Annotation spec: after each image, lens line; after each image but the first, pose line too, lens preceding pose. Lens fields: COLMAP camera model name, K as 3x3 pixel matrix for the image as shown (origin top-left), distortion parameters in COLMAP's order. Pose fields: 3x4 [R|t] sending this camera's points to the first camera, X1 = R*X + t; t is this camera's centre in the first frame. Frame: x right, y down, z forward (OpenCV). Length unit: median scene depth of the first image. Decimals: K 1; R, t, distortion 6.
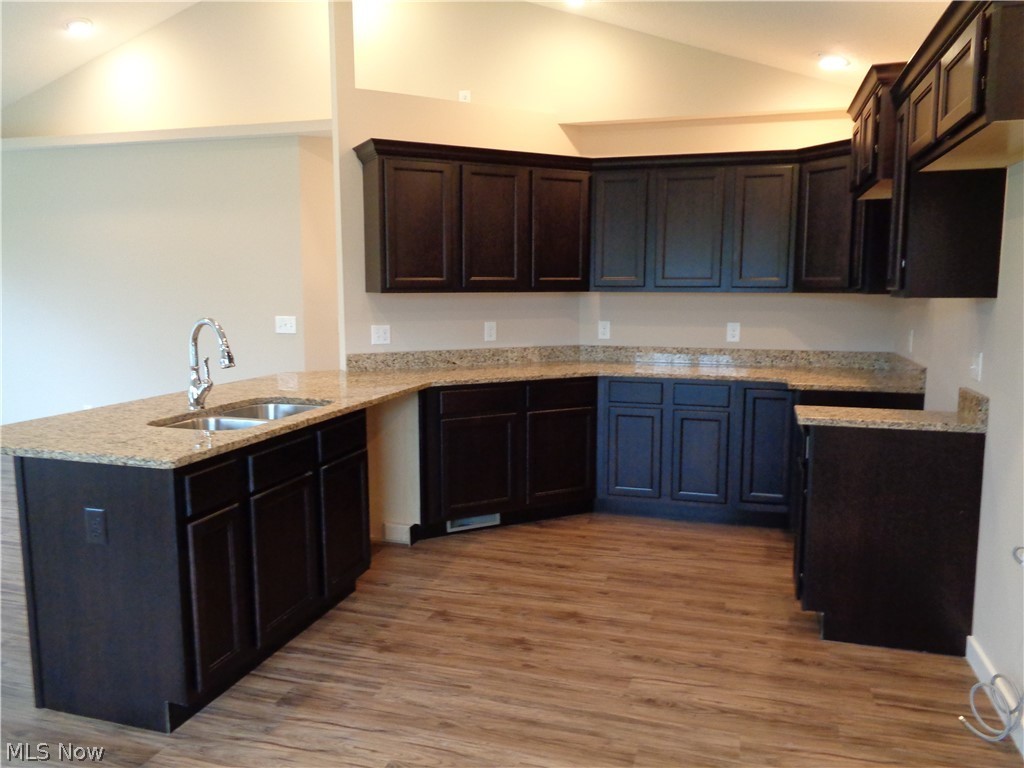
lens RADIAL K [[761.7, 0, 512.0], [0, 761.7, 384.0], [0, 0, 1]] dist [-0.003047, -0.002060]
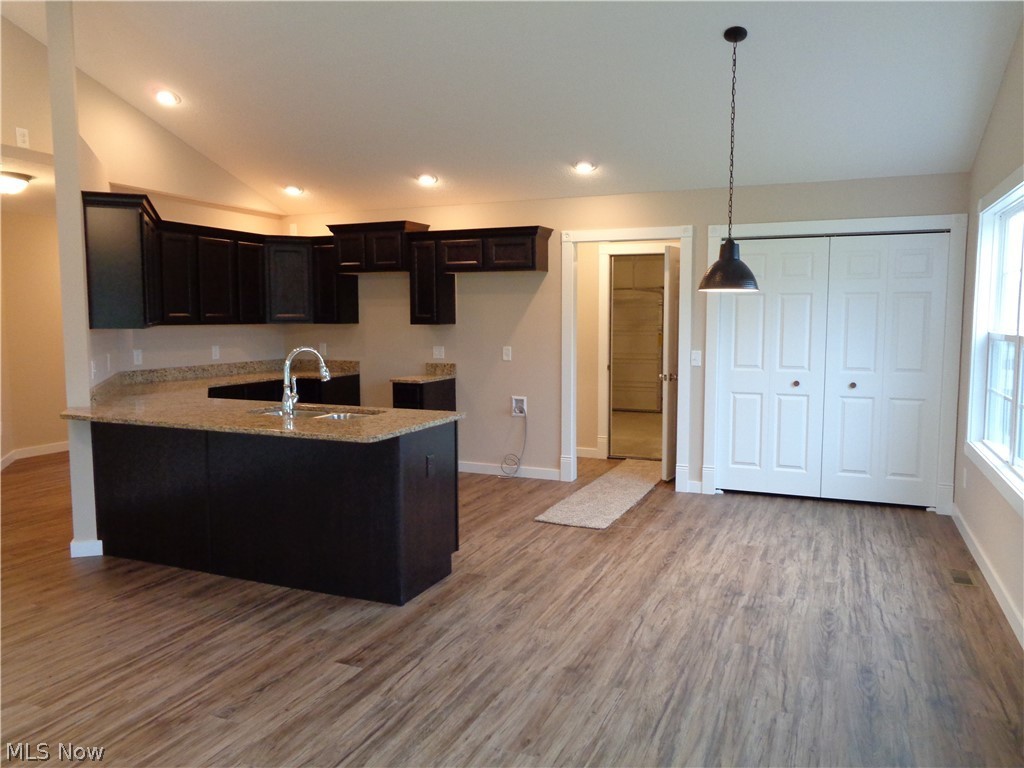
lens RADIAL K [[761.7, 0, 512.0], [0, 761.7, 384.0], [0, 0, 1]] dist [-0.003047, -0.002060]
pose [[0.111265, -0.089073, 0.989791, -1.078009], [0.132063, 0.988467, 0.074109, -0.043094], [-0.984977, 0.122469, 0.121745, 0.300957]]
